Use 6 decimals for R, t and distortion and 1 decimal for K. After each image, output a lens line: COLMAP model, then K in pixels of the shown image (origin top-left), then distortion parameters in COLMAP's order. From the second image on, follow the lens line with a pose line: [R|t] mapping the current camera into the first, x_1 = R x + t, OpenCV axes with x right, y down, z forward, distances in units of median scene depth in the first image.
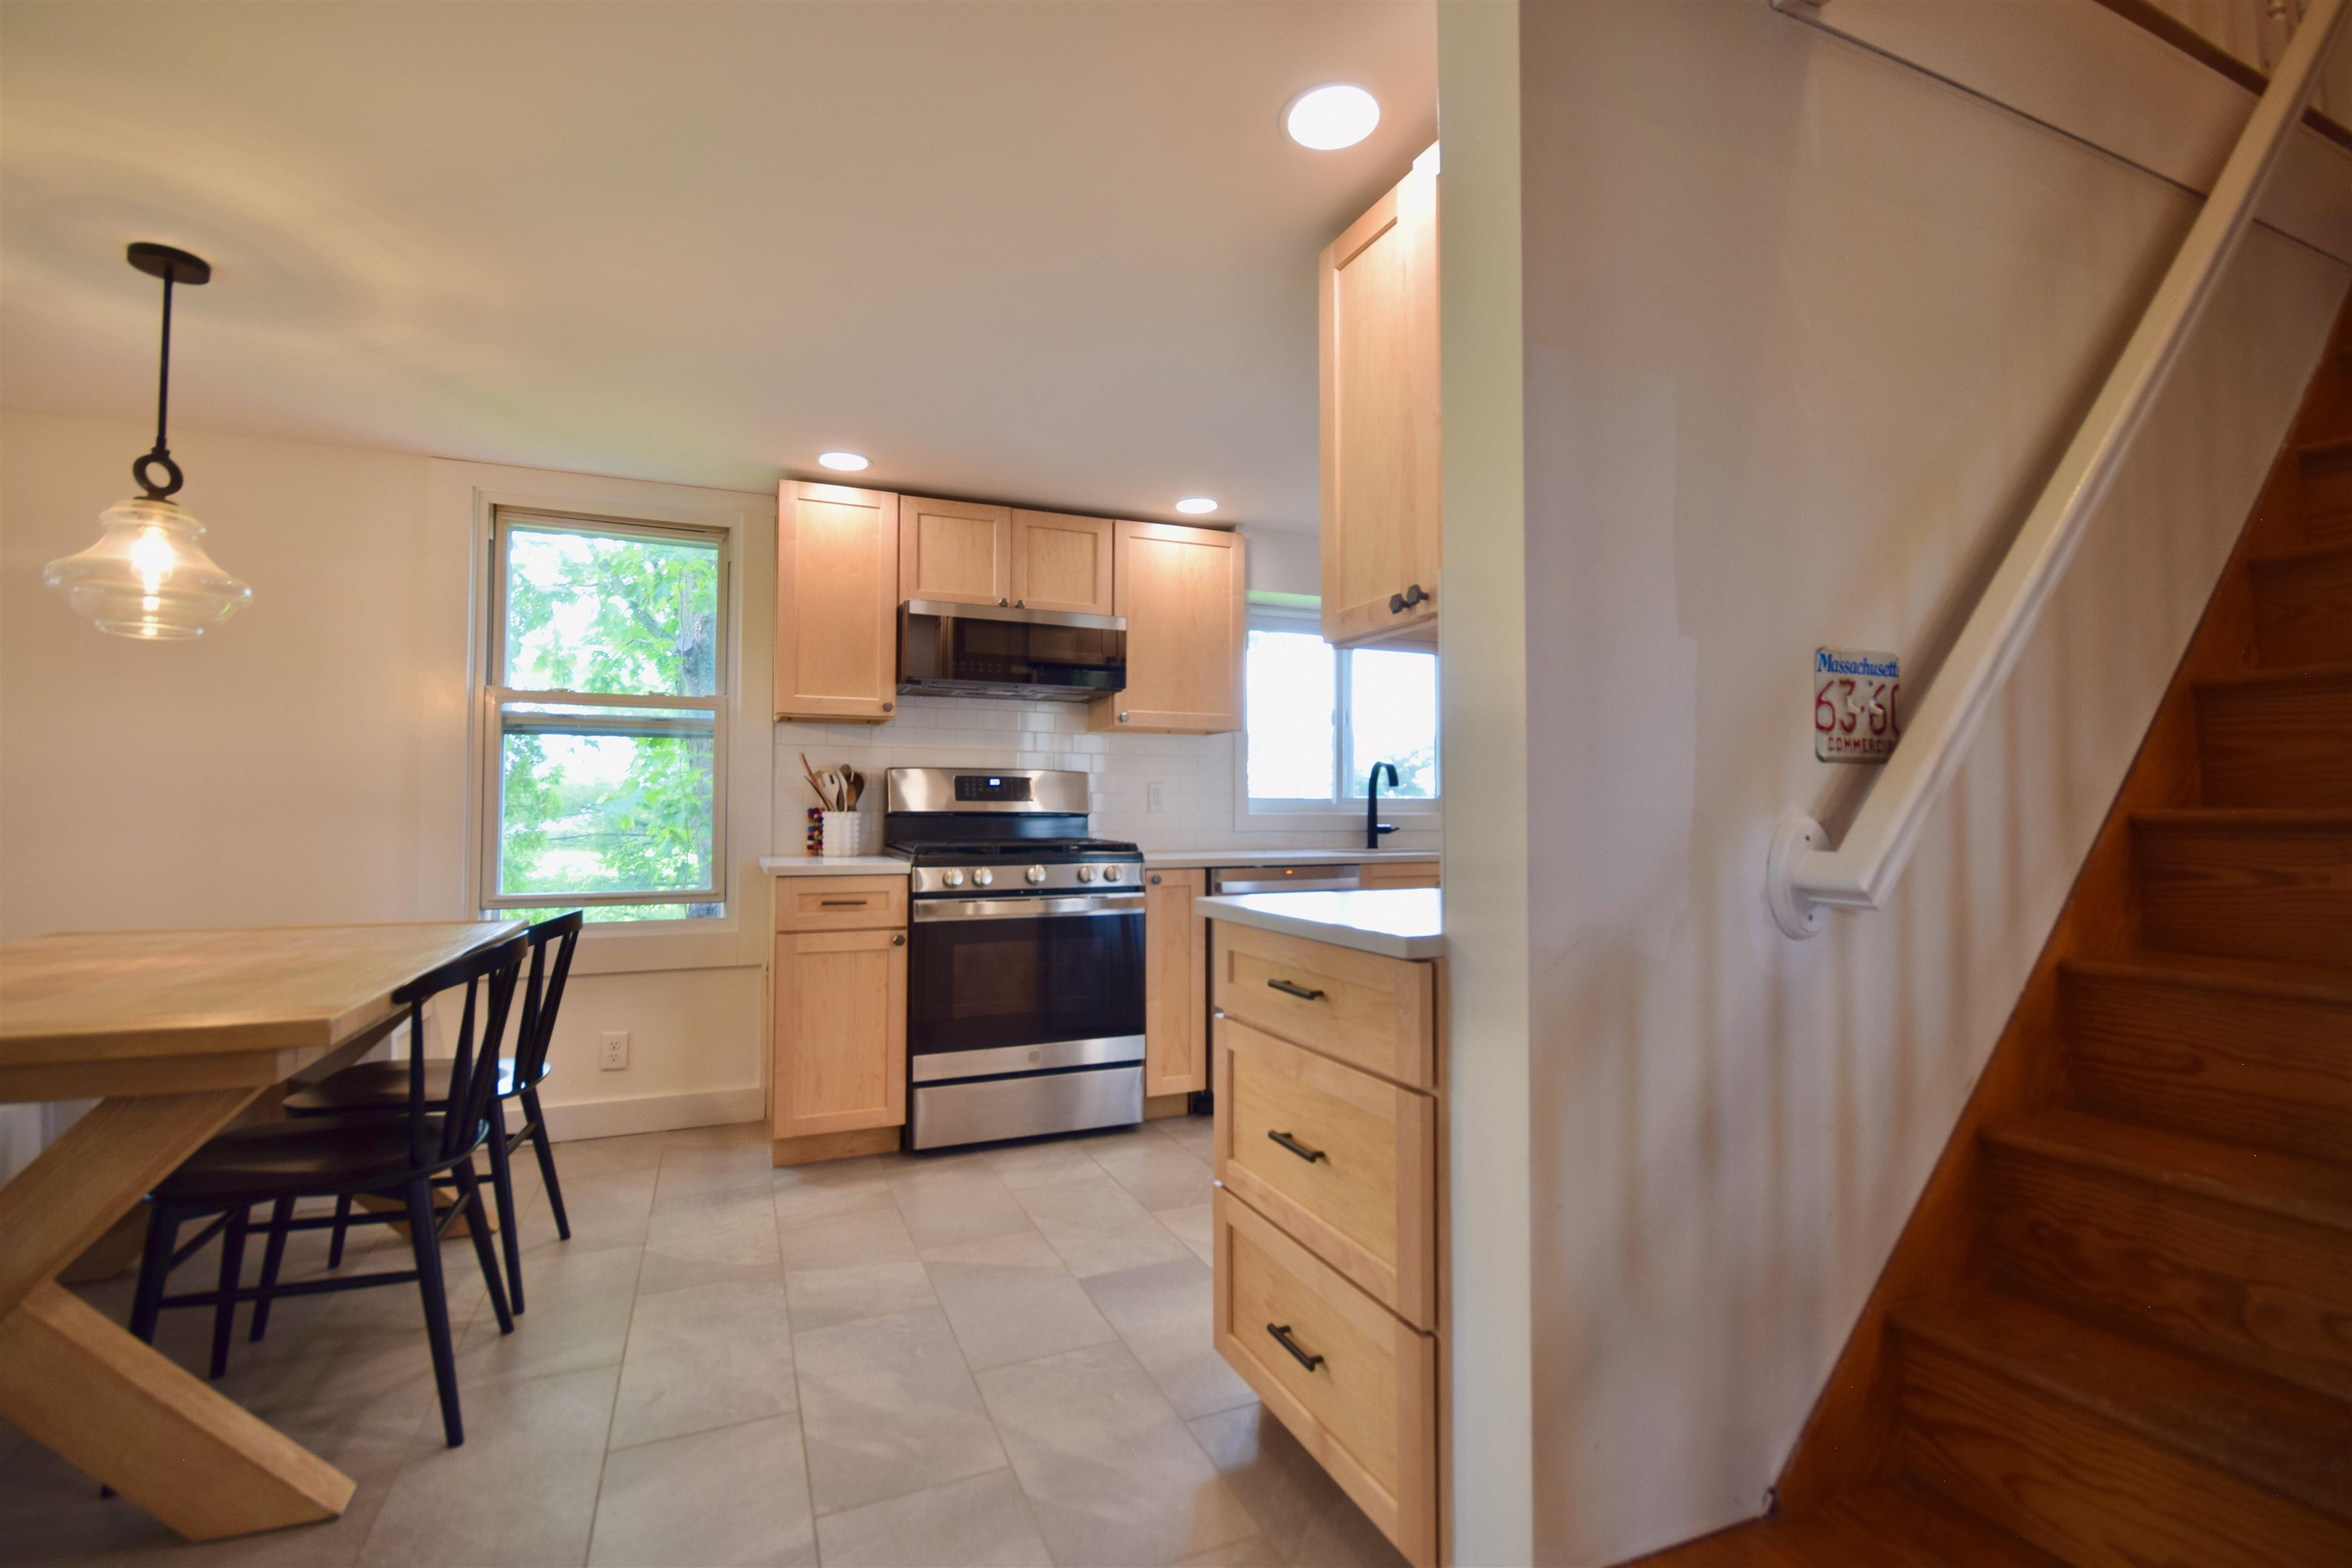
lens RADIAL K [[1022.3, 0, 1167.3], [0, 1022.3, 783.8], [0, 0, 1]] dist [0.026907, -0.022409]
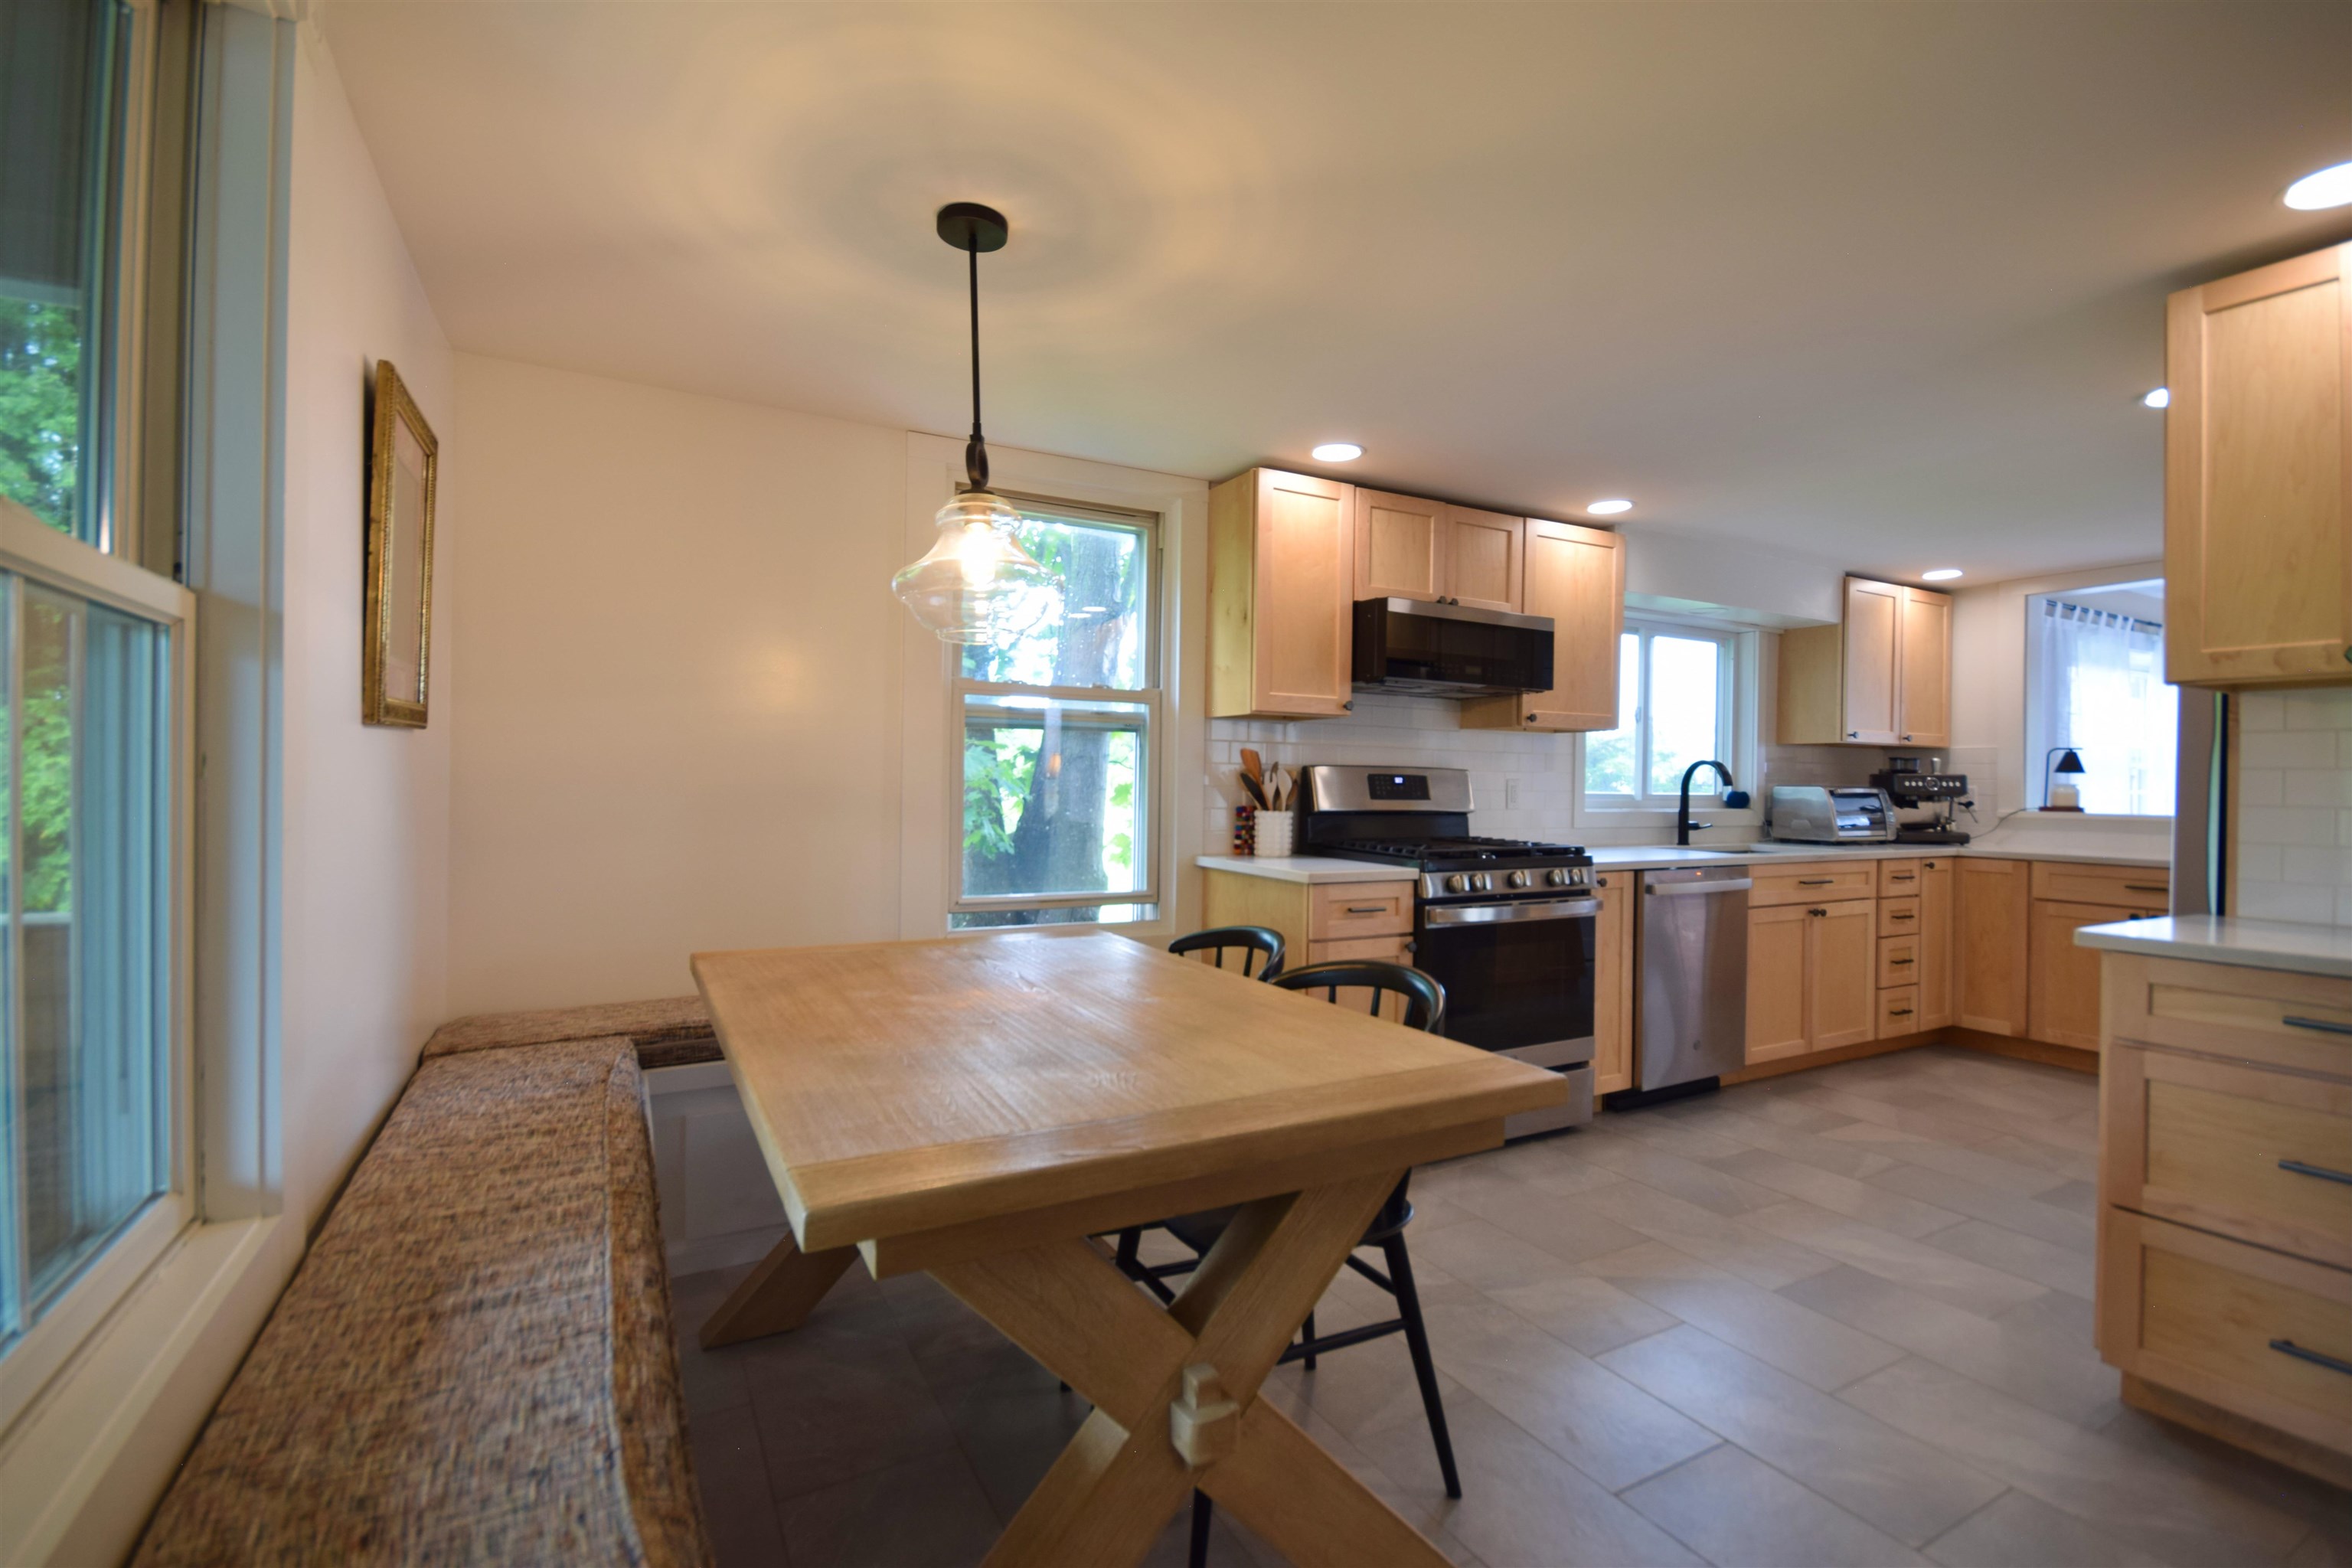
lens RADIAL K [[1024.2, 0, 1176.0], [0, 1024.2, 784.0], [0, 0, 1]] dist [-0.010246, 0.000080]
pose [[0.996978, 0.012525, 0.076663, -0.489978], [-0.015073, 0.999350, 0.032738, -0.028935], [-0.076204, -0.033795, 0.996519, 0.035982]]
